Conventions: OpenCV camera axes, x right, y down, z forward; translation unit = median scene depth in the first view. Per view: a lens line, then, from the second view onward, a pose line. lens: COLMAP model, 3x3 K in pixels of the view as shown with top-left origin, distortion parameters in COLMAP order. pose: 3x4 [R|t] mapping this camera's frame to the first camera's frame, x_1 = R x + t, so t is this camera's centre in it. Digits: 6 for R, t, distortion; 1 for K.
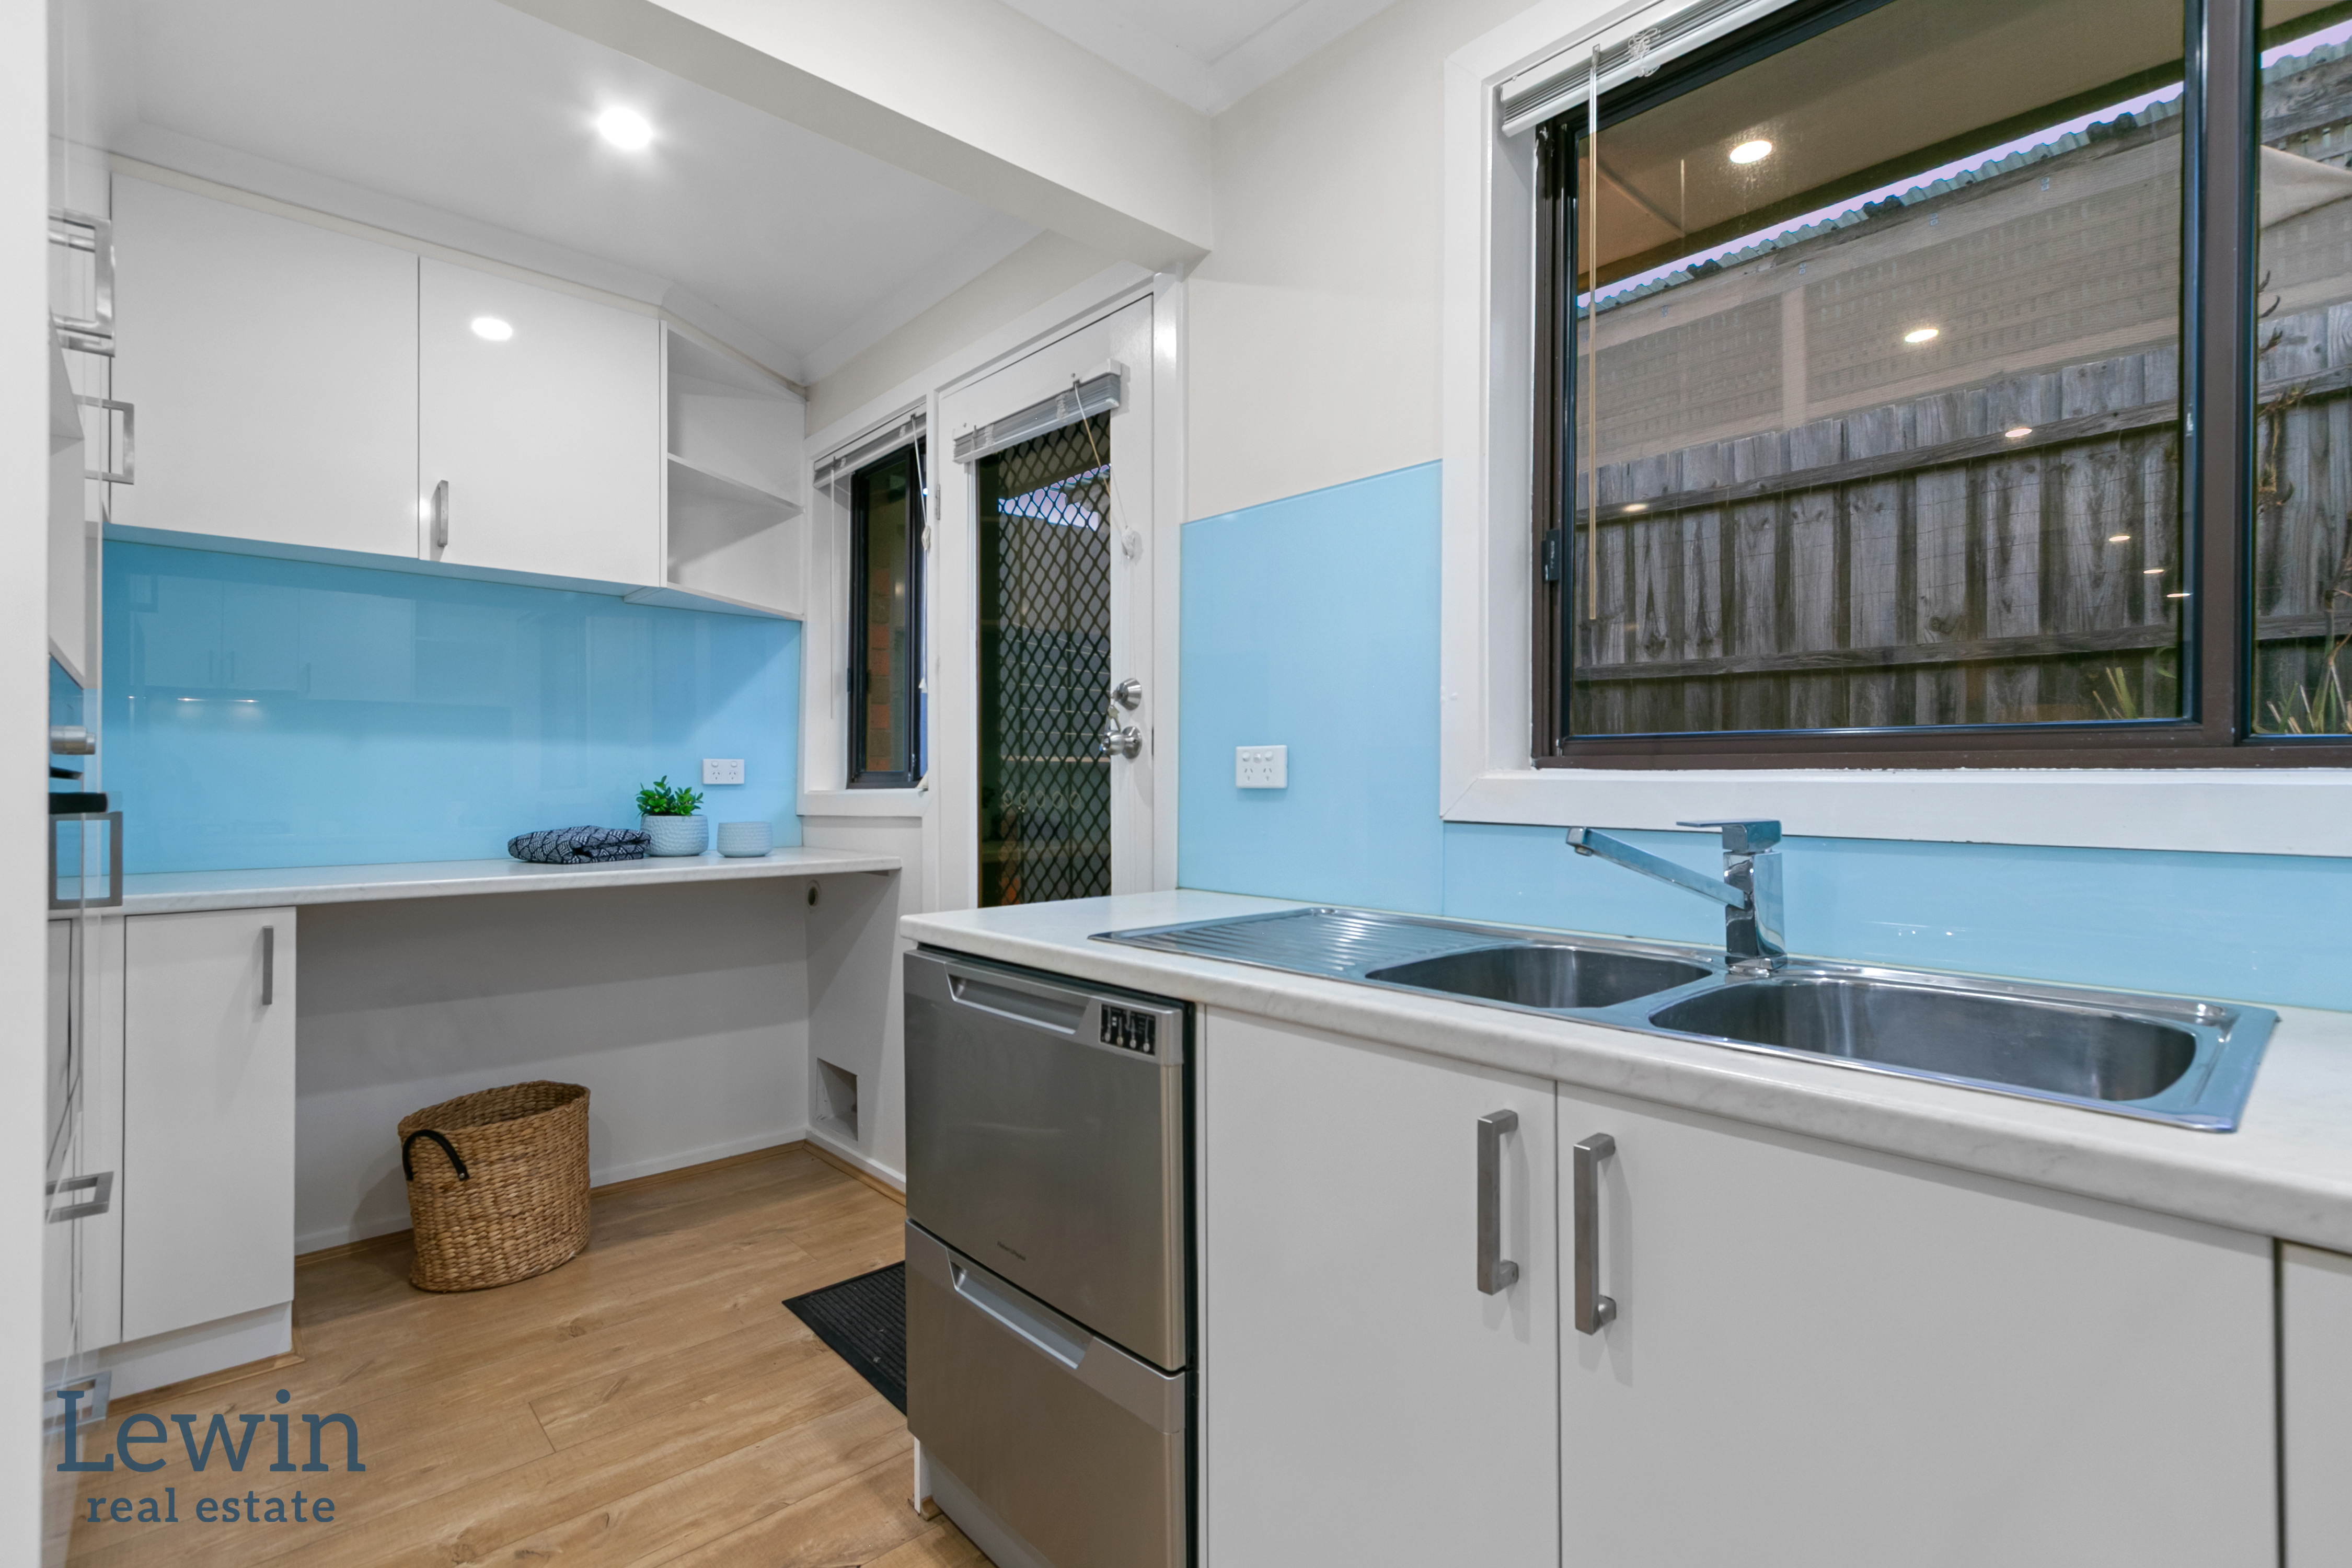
lens RADIAL K [[1074.5, 0, 1181.5], [0, 1074.5, 777.4], [0, 0, 1]] dist [0.013729, -0.005472]
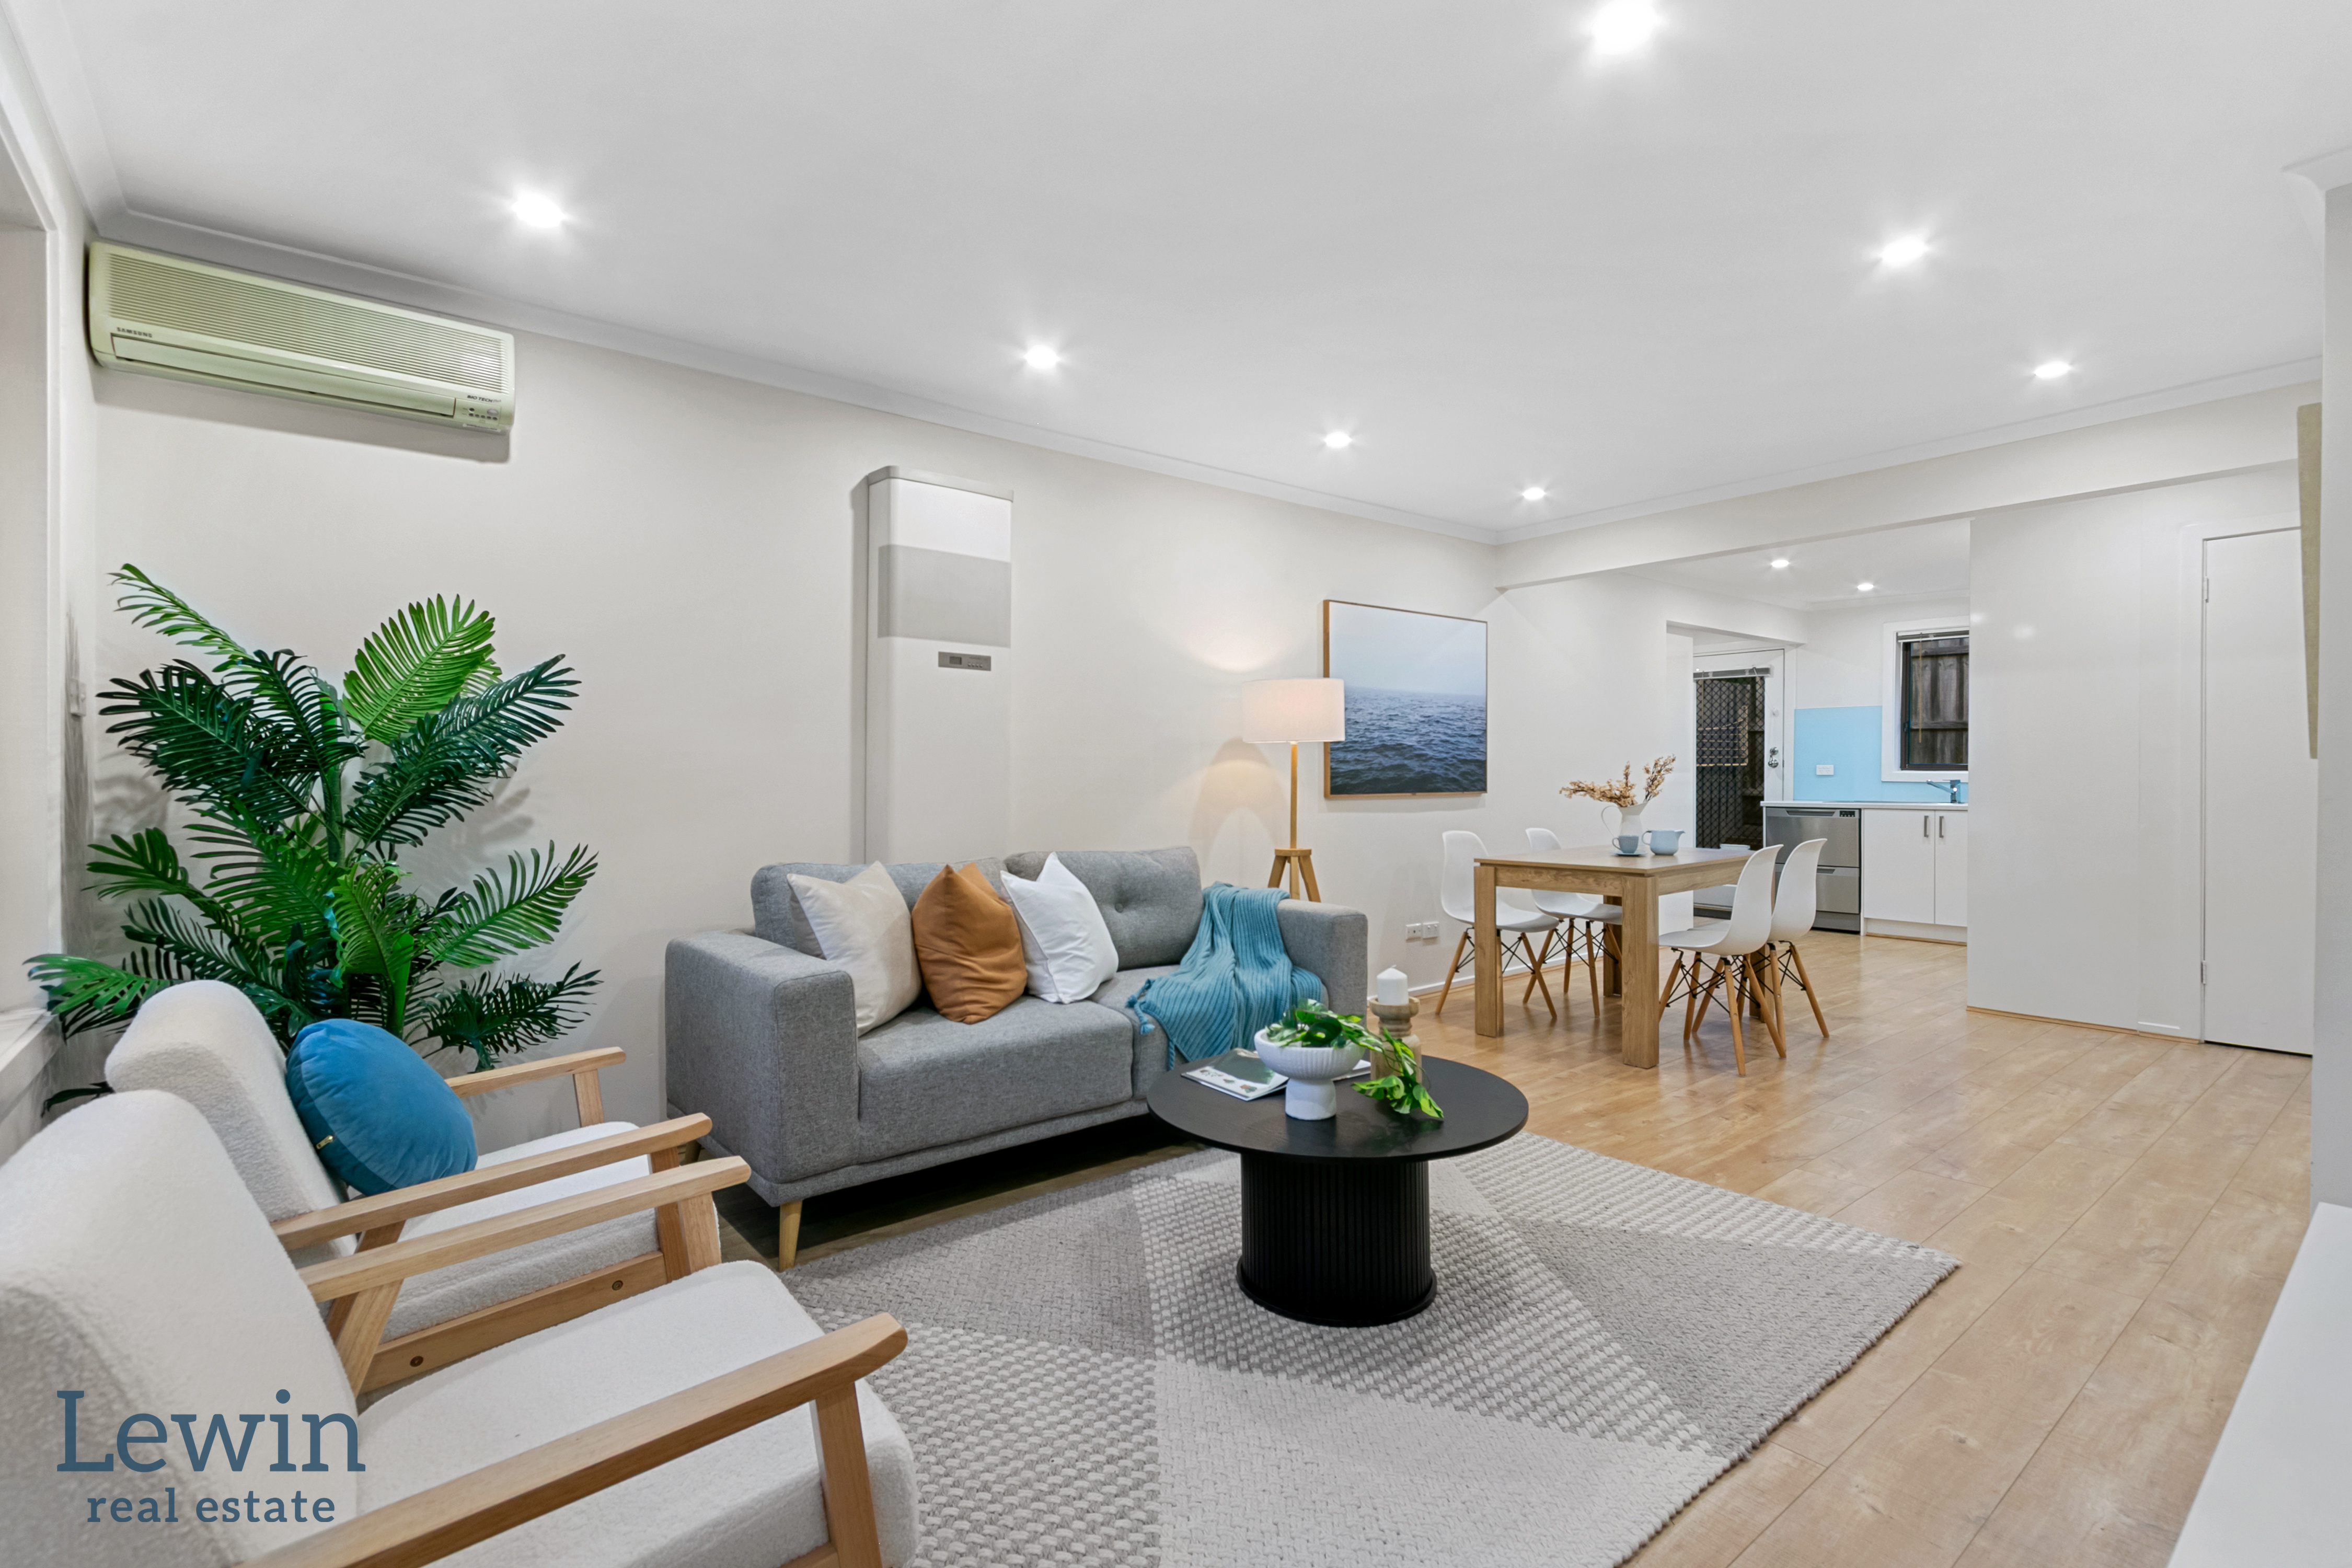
lens RADIAL K [[1074.5, 0, 1174.0], [0, 1074.5, 775.4], [0, 0, 1]] dist [0.013729, -0.005472]
pose [[0.998032, 0.002381, -0.062668, -1.384945], [-0.002018, 0.999981, 0.005859, -0.004932], [0.062681, -0.005721, 0.998017, -2.130031]]
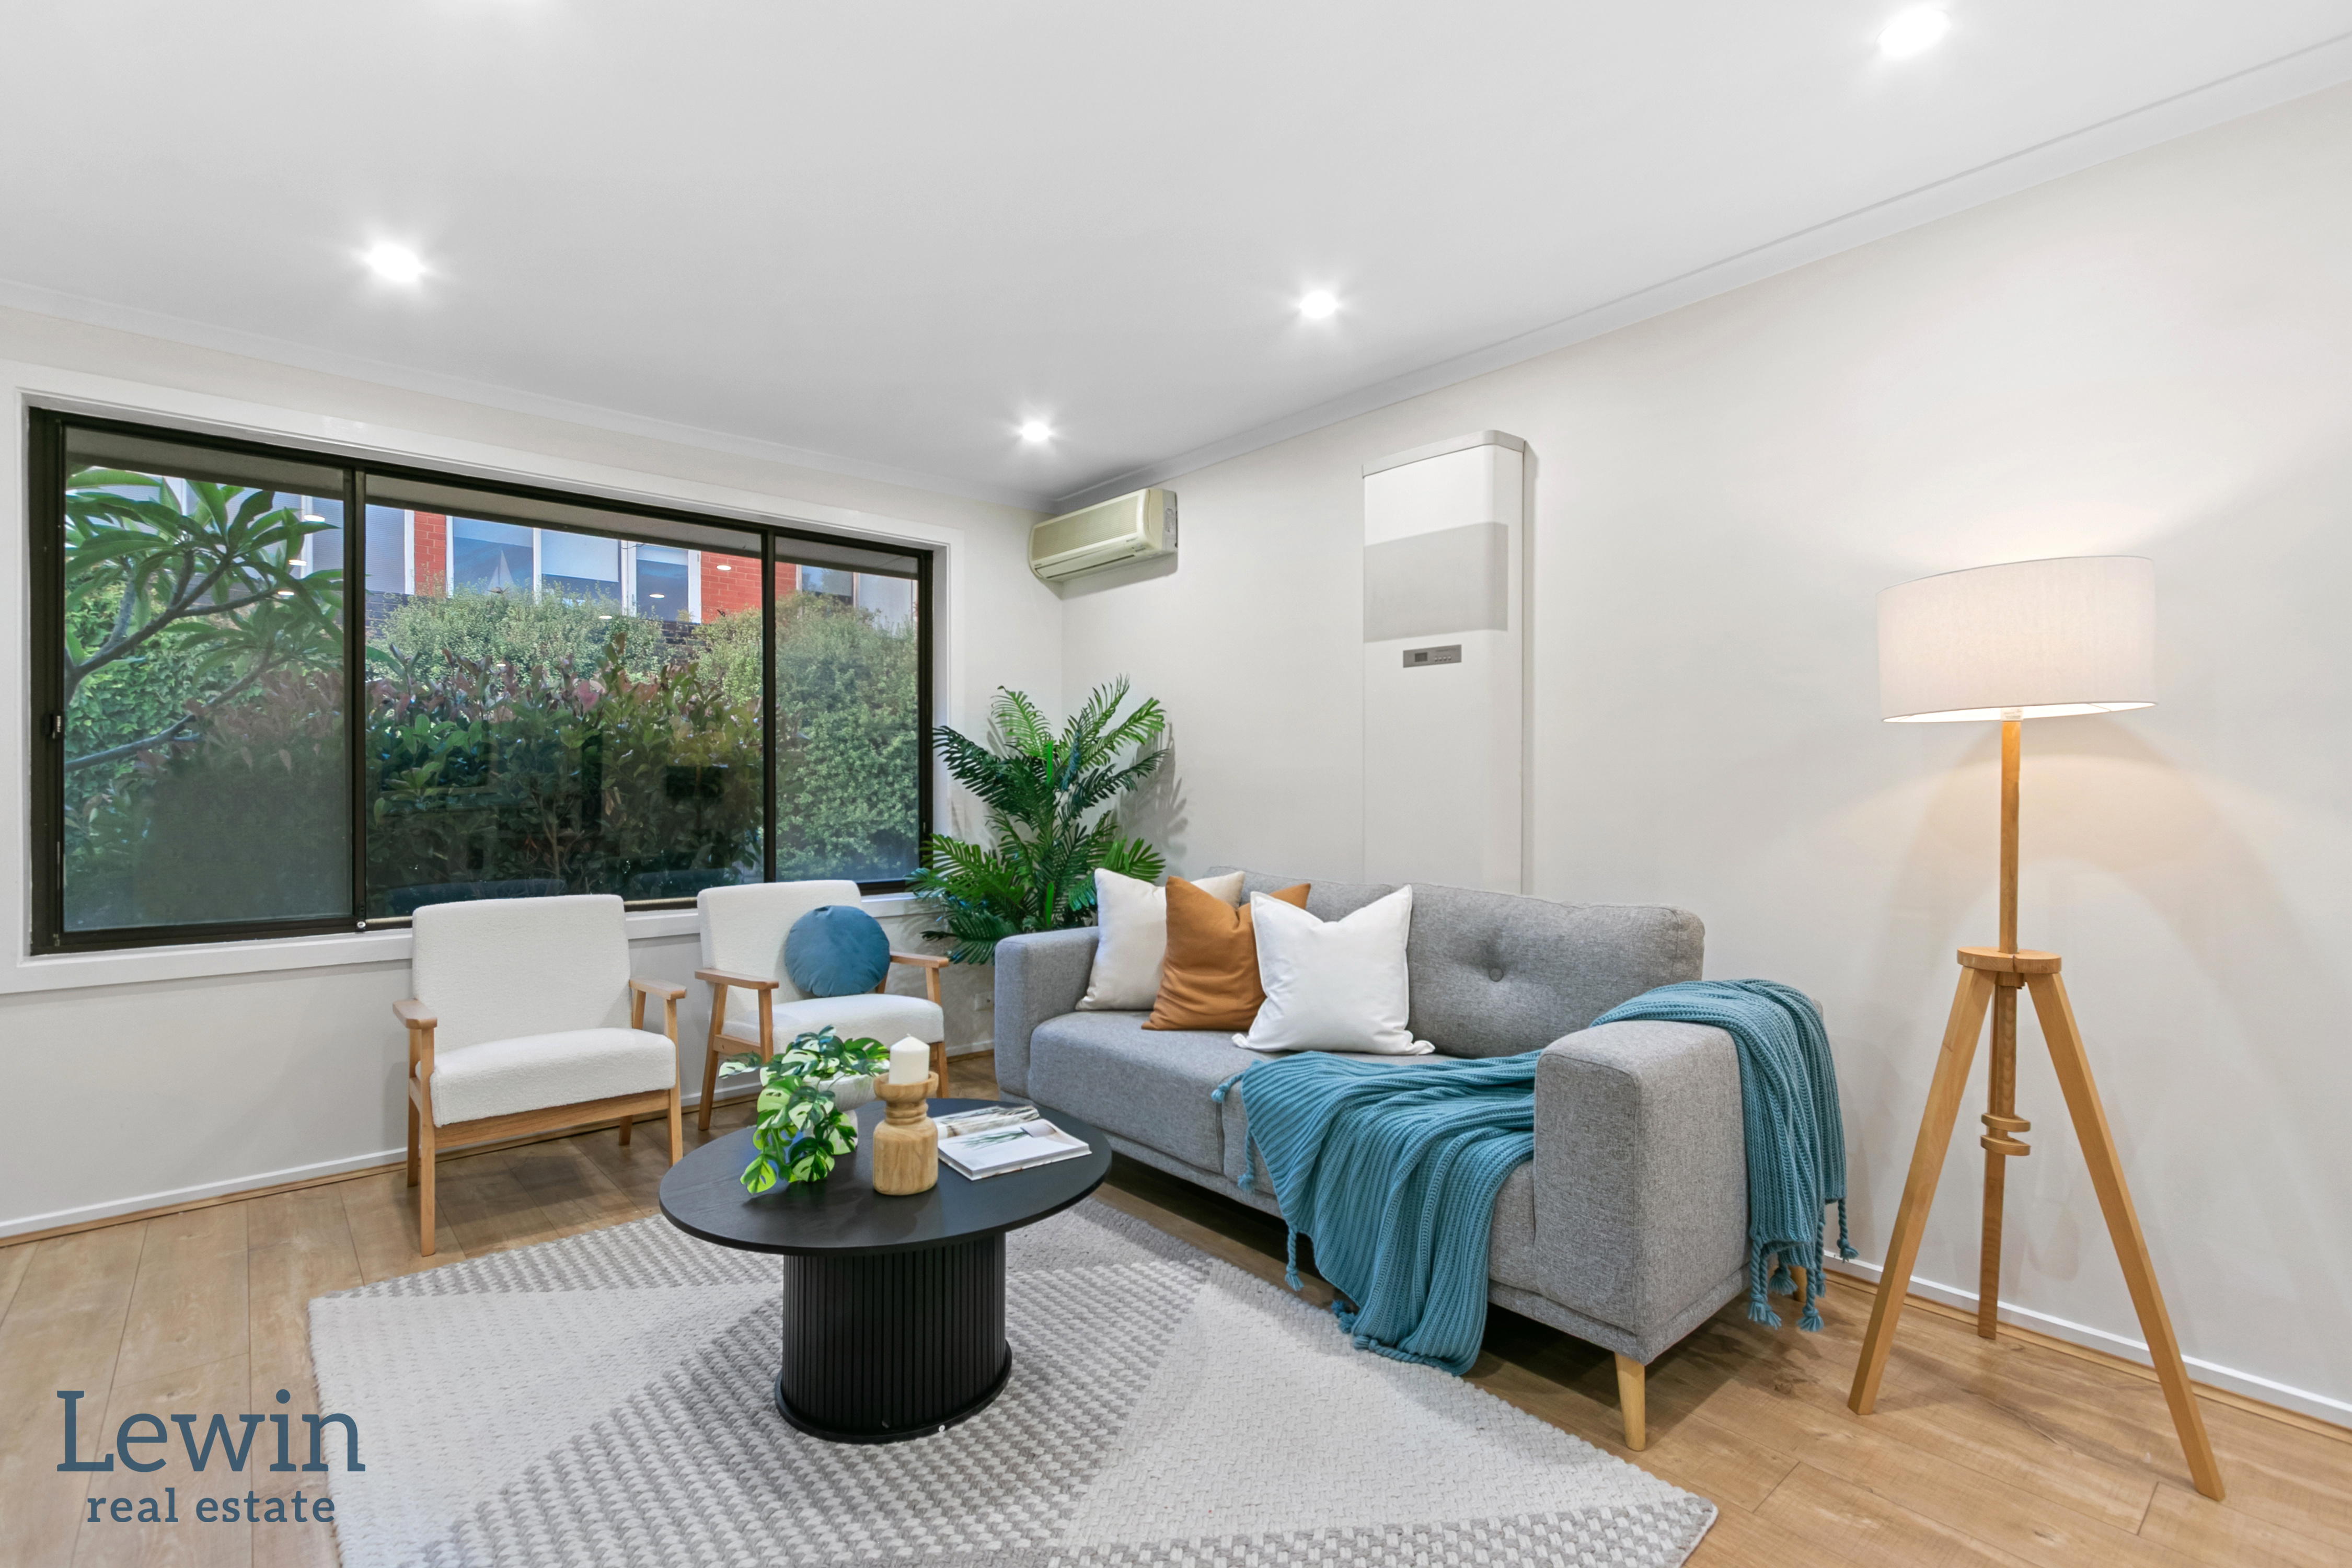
lens RADIAL K [[1074.5, 0, 1179.7], [0, 1074.5, 793.3], [0, 0, 1]] dist [0.013729, -0.005472]
pose [[-0.023677, 0.009437, -0.999675, -0.662127], [0.008507, 0.999921, 0.009237, -0.005012], [0.999683, -0.008285, -0.023756, -1.168760]]
